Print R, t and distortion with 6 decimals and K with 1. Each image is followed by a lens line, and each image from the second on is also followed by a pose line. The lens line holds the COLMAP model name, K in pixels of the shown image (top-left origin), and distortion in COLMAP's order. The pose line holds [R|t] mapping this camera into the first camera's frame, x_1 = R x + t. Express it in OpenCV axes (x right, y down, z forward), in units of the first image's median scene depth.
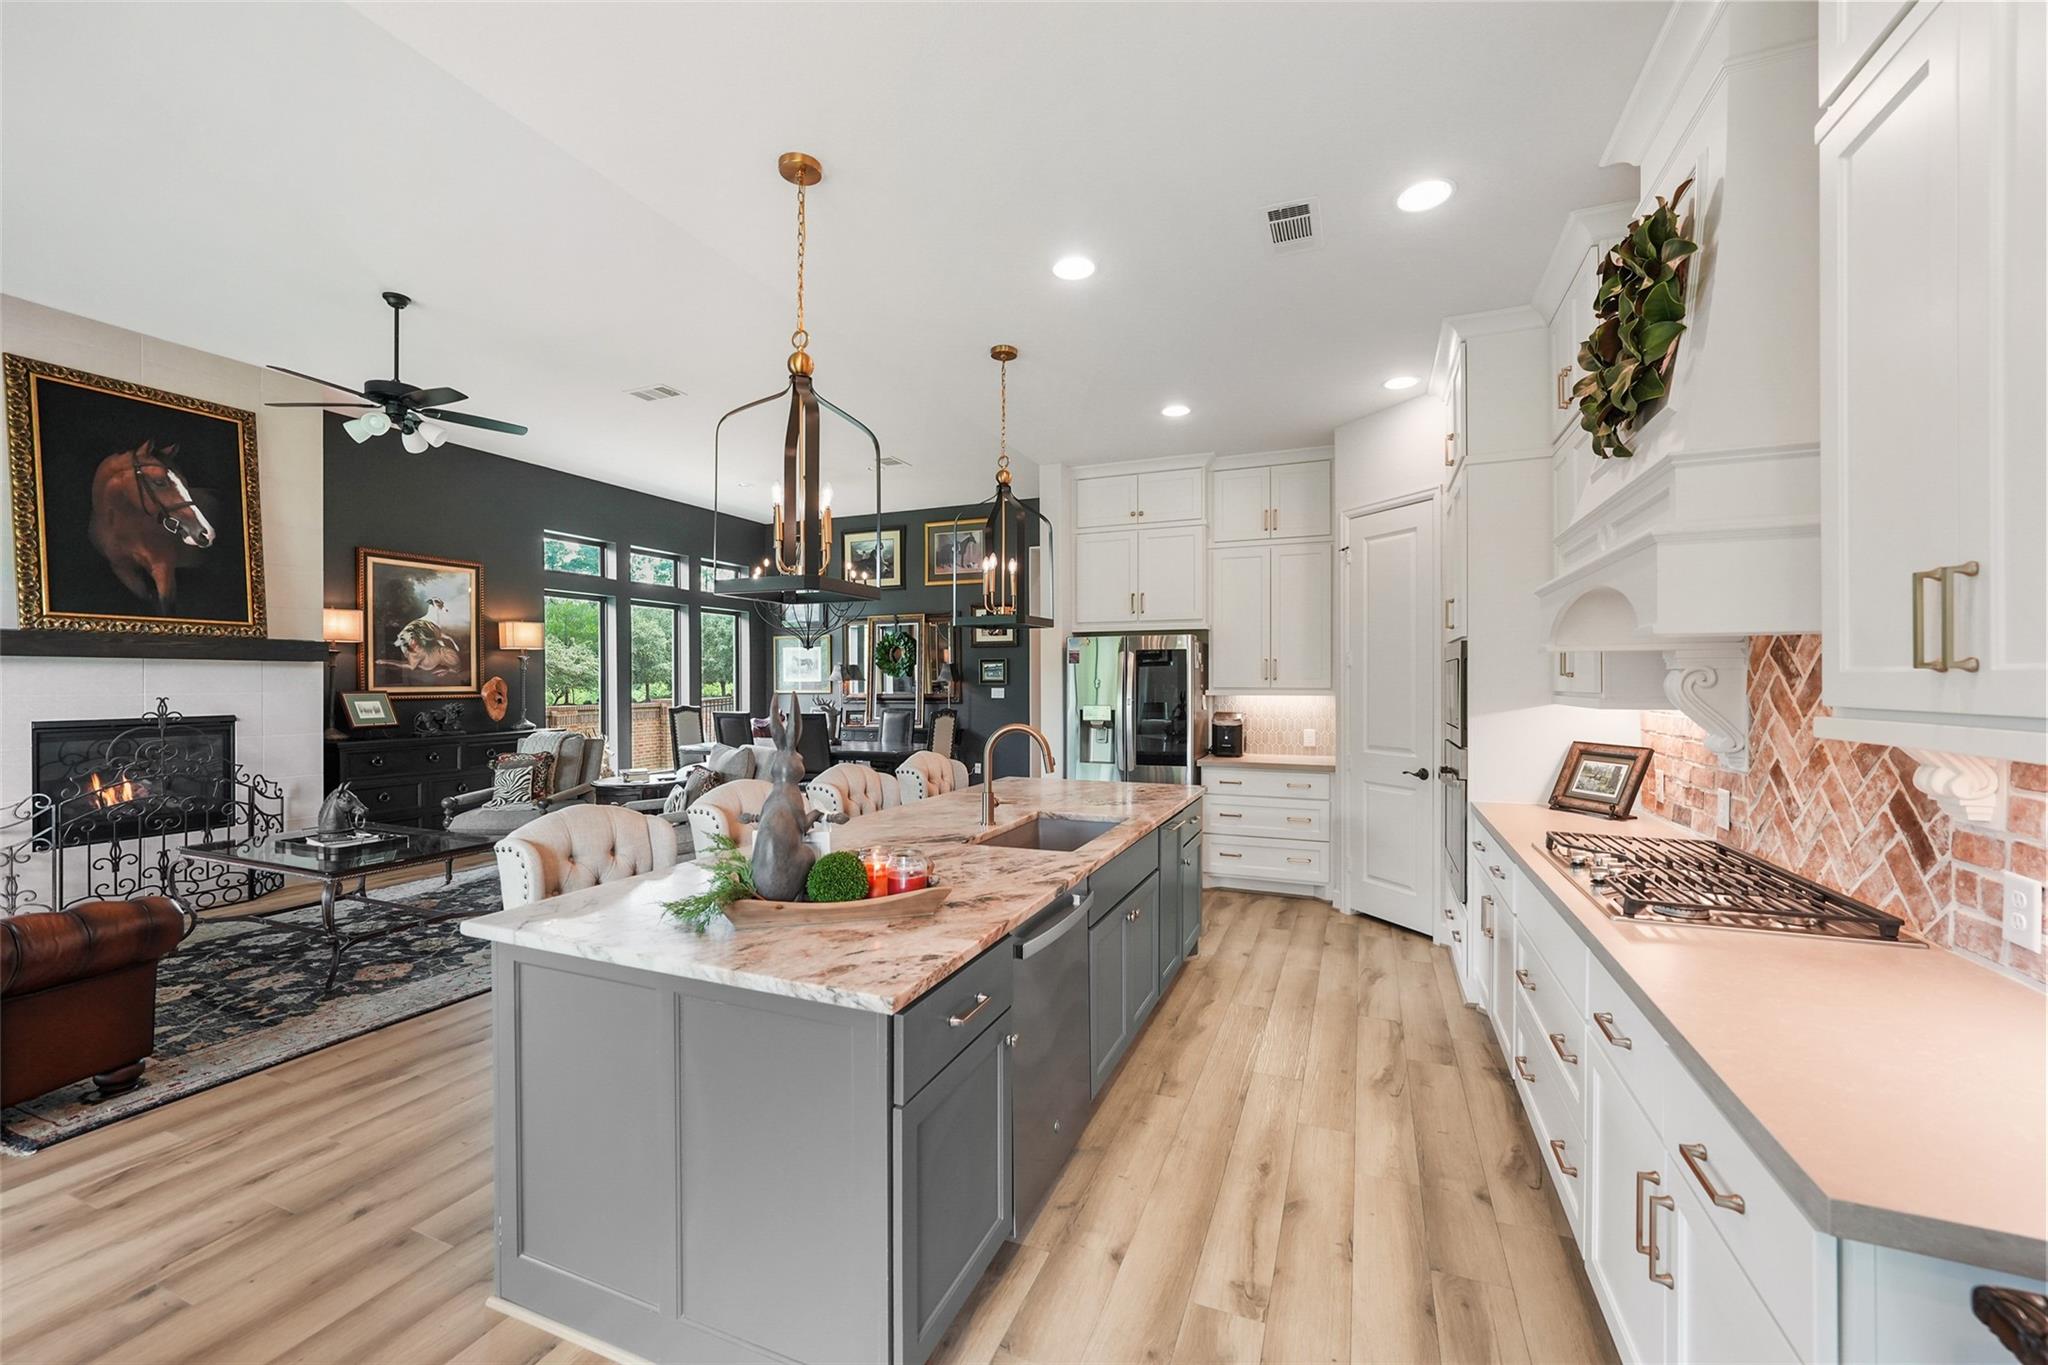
lens RADIAL K [[818.6, 0, 1022.6], [0, 818.6, 683.7], [0, 0, 1]] dist [-0.020614, 0.008435]
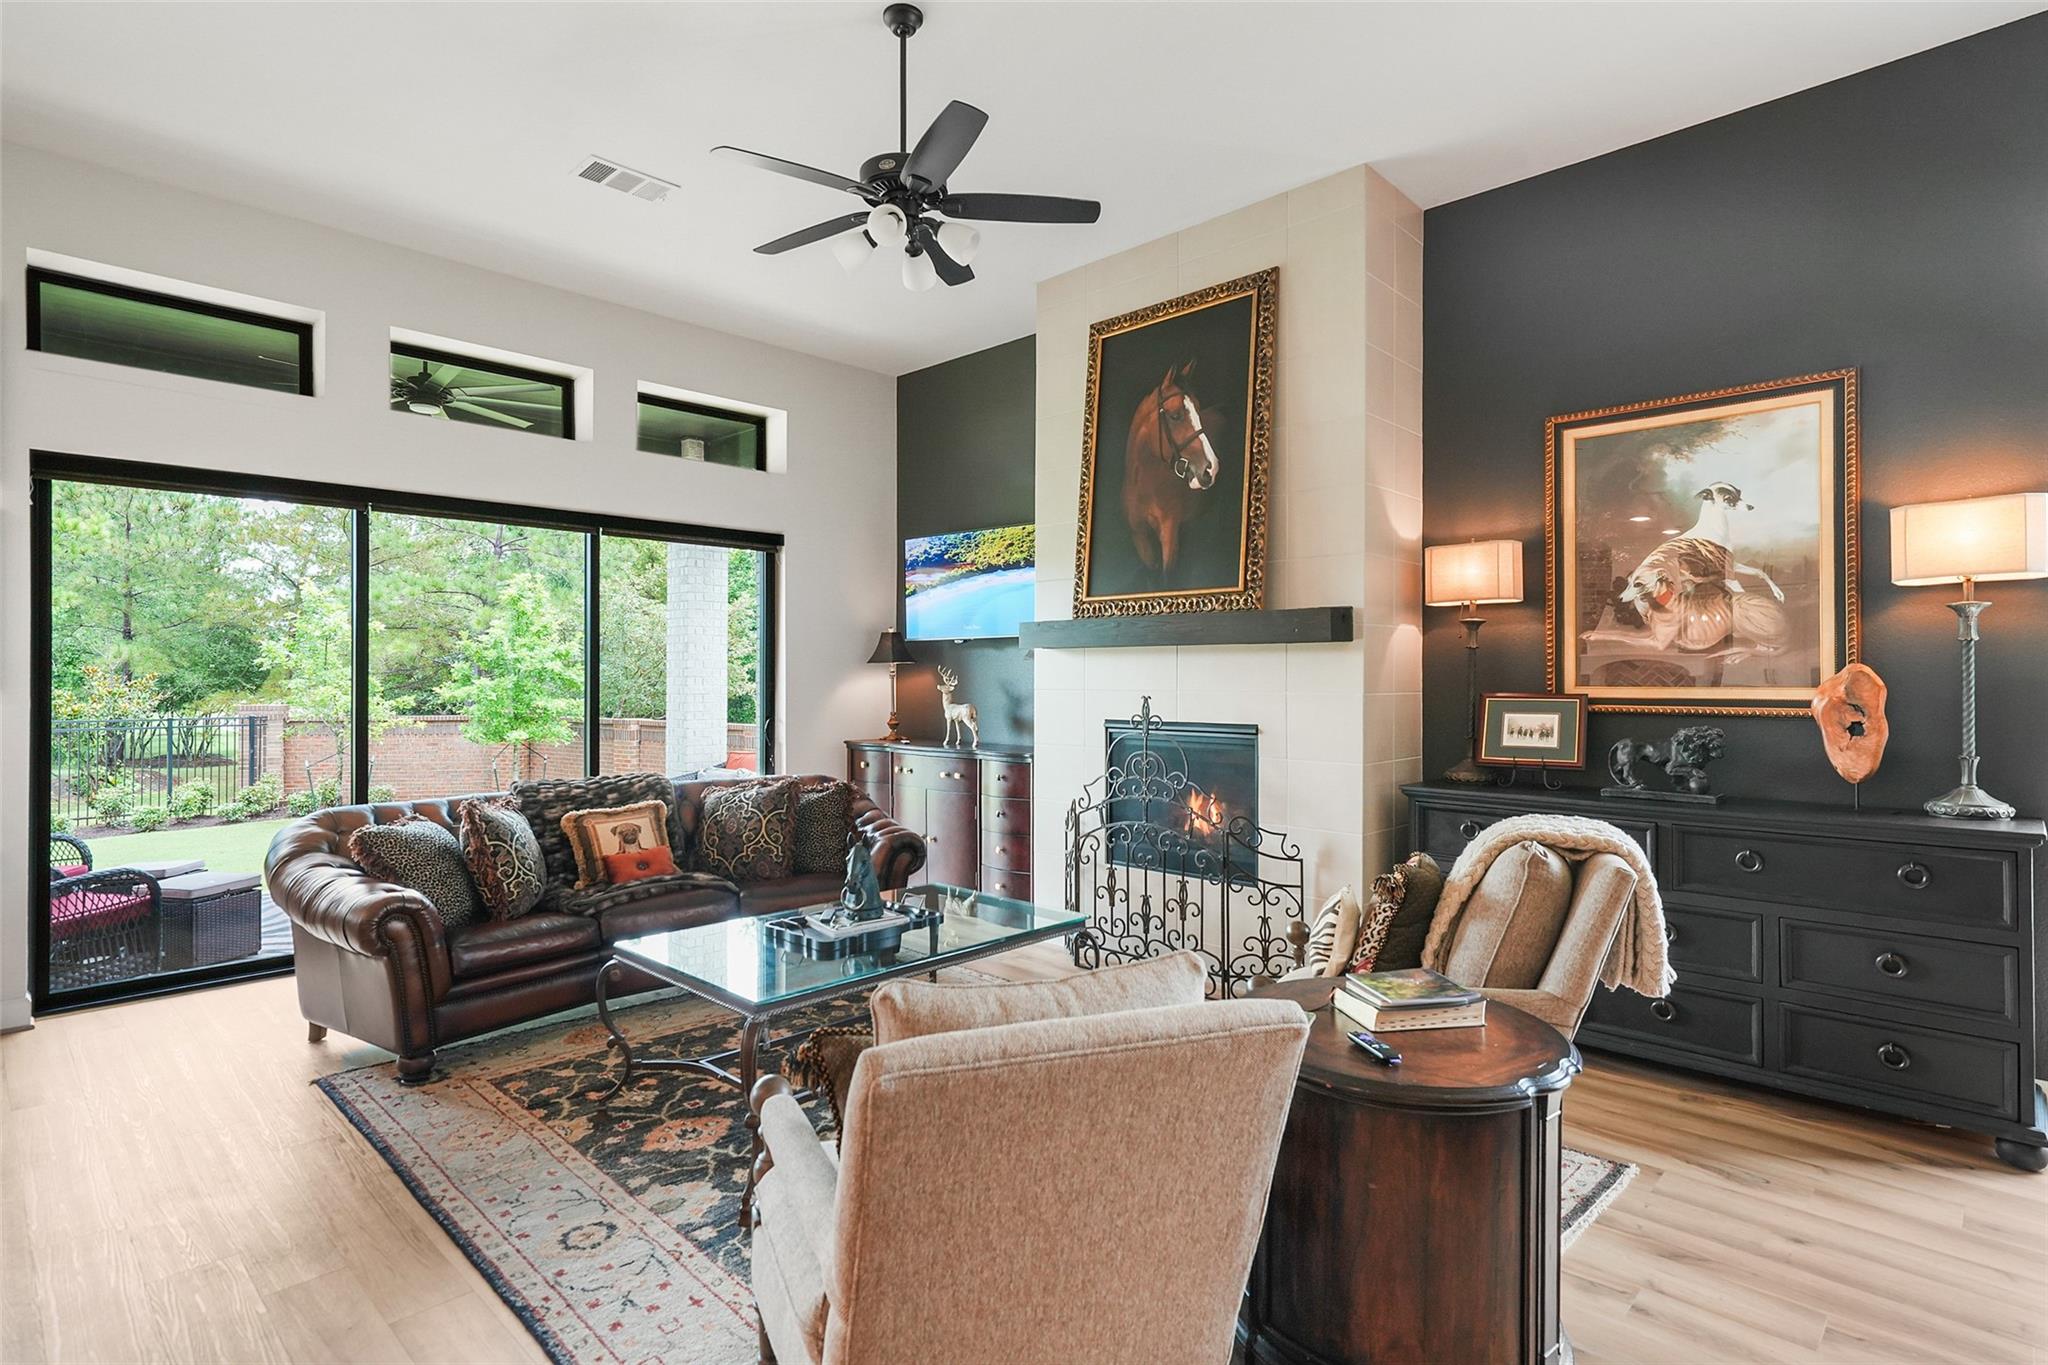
lens RADIAL K [[1035.8, 0, 1028.8], [0, 1035.8, 670.8], [0, 0, 1]] dist [0.004662, 0.000670]
pose [[-0.362266, -0.001953, -0.932073, -0.099647], [-0.002140, 0.999997, -0.001264, -0.005460], [0.932072, 0.001537, -0.362269, 1.211161]]
